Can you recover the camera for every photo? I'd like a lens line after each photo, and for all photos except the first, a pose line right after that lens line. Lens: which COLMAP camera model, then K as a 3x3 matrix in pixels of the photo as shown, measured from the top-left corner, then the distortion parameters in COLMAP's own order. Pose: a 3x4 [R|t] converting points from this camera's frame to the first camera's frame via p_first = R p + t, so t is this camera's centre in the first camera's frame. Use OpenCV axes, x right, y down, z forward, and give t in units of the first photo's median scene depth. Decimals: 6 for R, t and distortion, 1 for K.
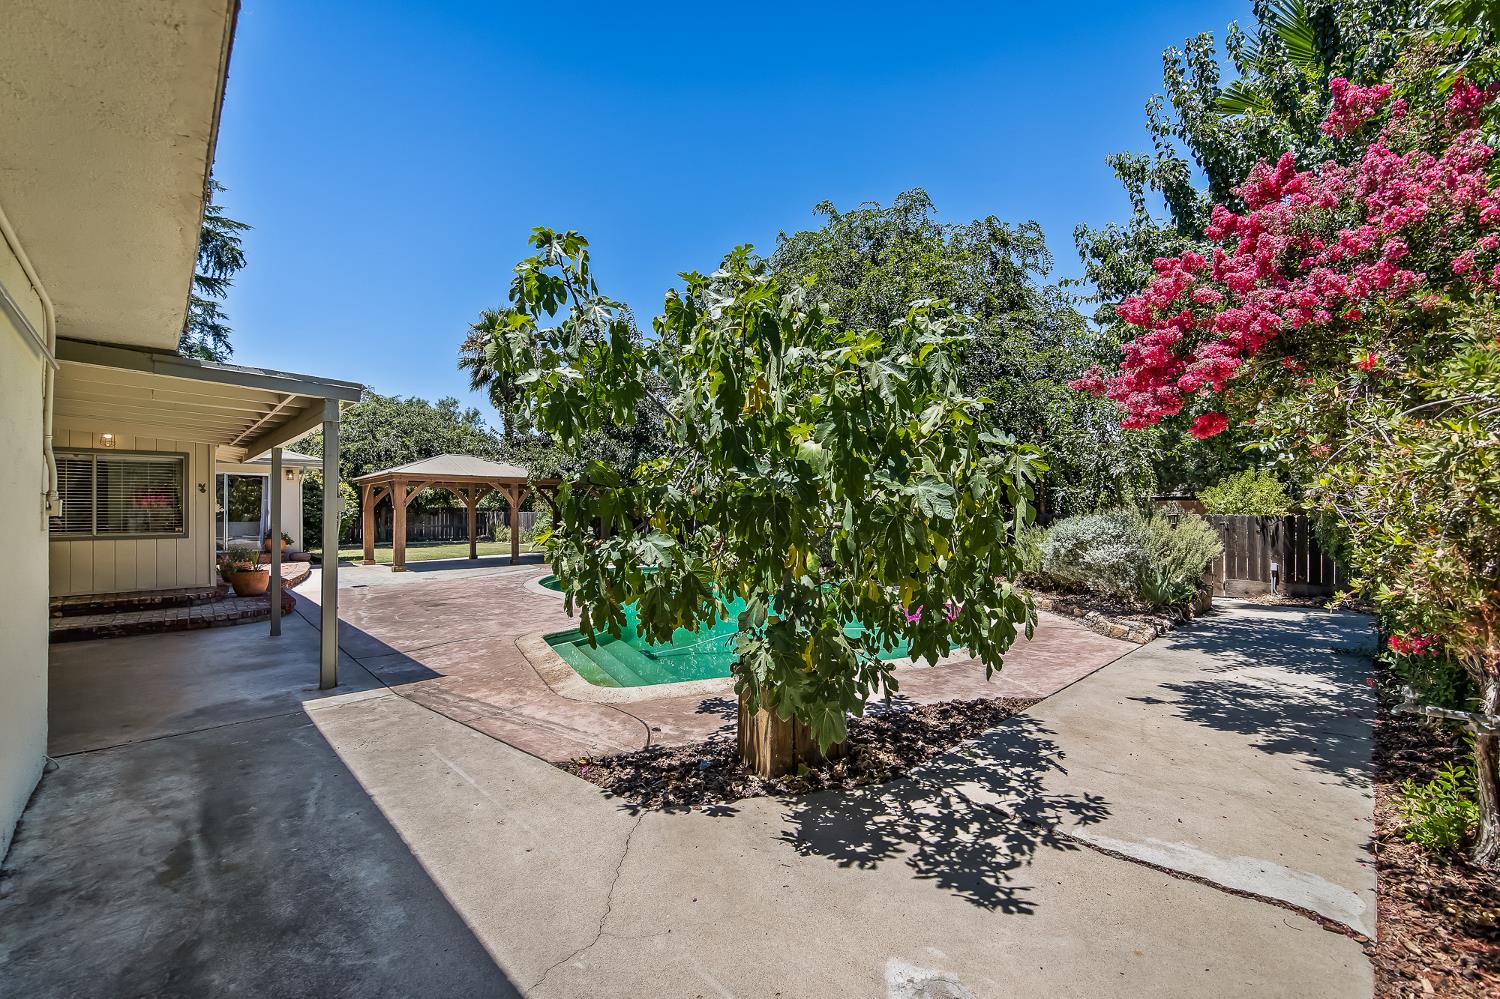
lens RADIAL K [[626.0, 0, 759.0], [0, 626.0, 507.6], [0, 0, 1]] dist [0.000123, 0.000084]
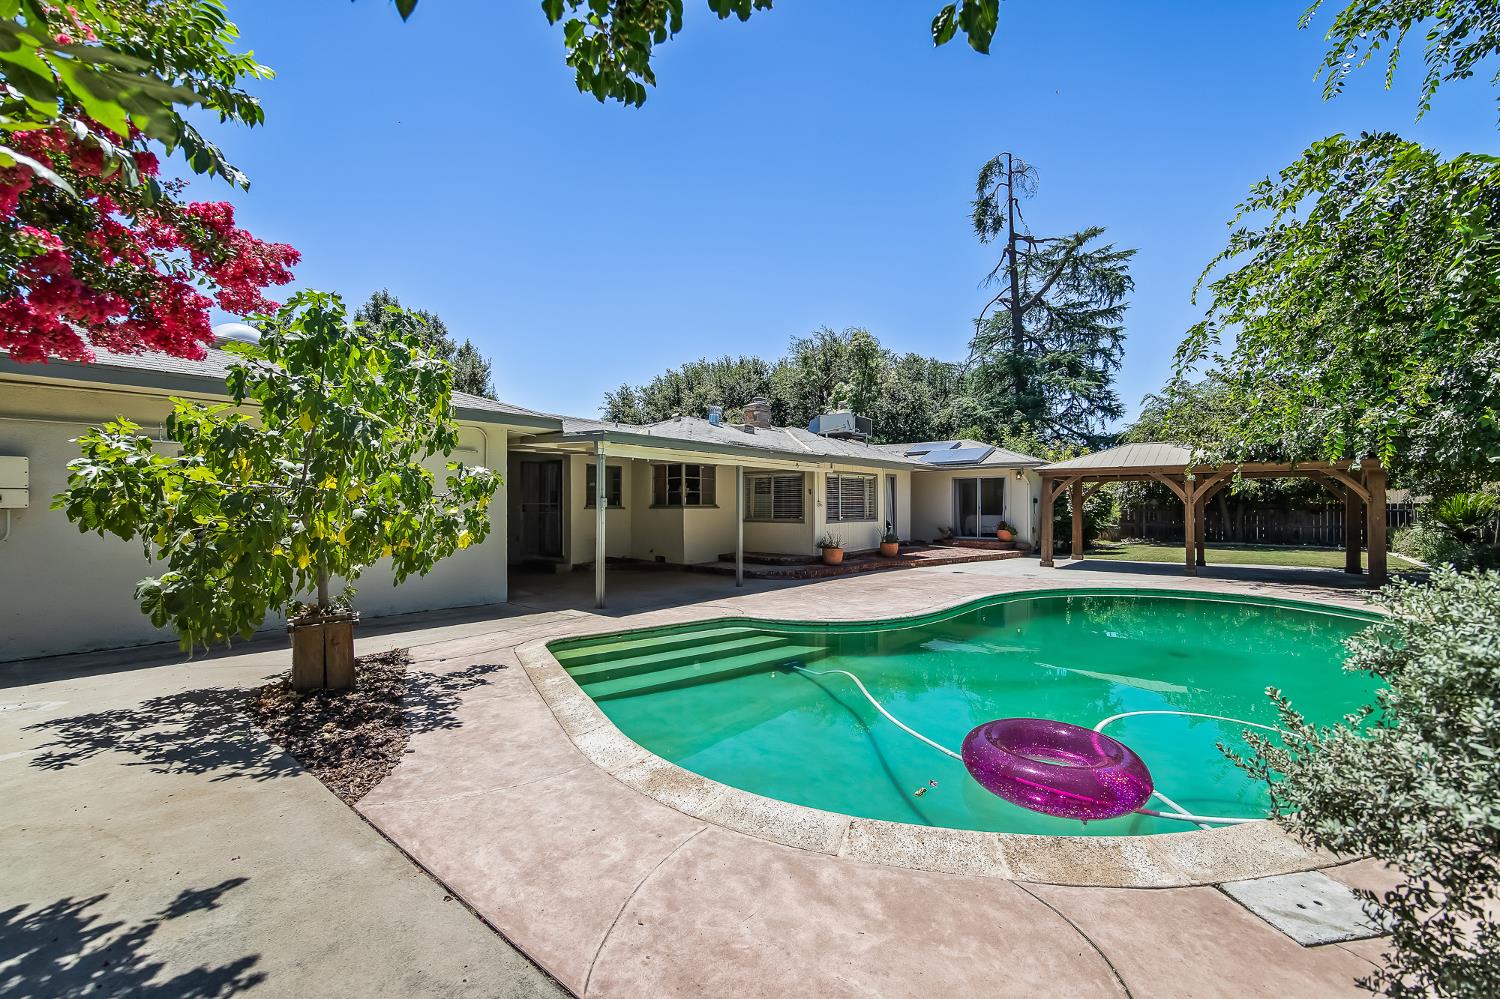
lens RADIAL K [[607.7, 0, 752.9], [0, 607.7, 503.1], [0, 0, 1]] dist [0.001303, 0.000490]
pose [[0.111488, -0.003438, -0.993760, 1.034785], [0.000637, 0.999994, -0.003388, 0.006557], [0.993766, -0.000255, 0.111490, 1.249071]]
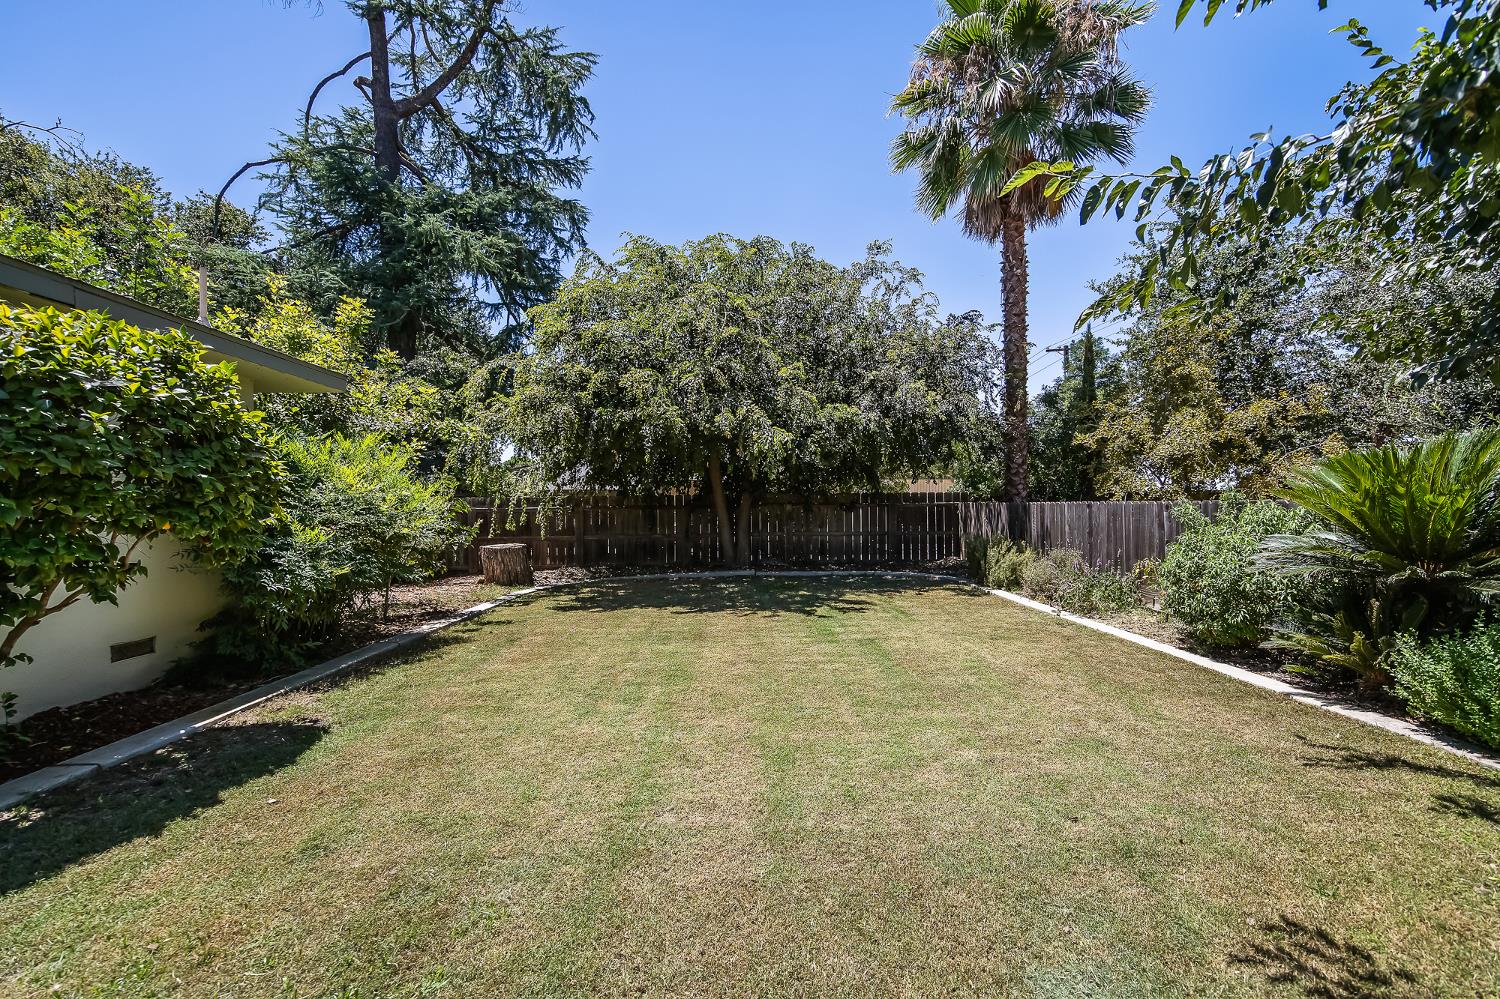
lens RADIAL K [[607.7, 0, 752.9], [0, 607.7, 503.1], [0, 0, 1]] dist [0.001303, 0.000490]
pose [[0.738099, -0.007938, -0.674646, -1.693662], [0.009526, 0.999954, -0.001343, 0.042349], [0.674625, -0.005435, 0.738141, 3.875912]]
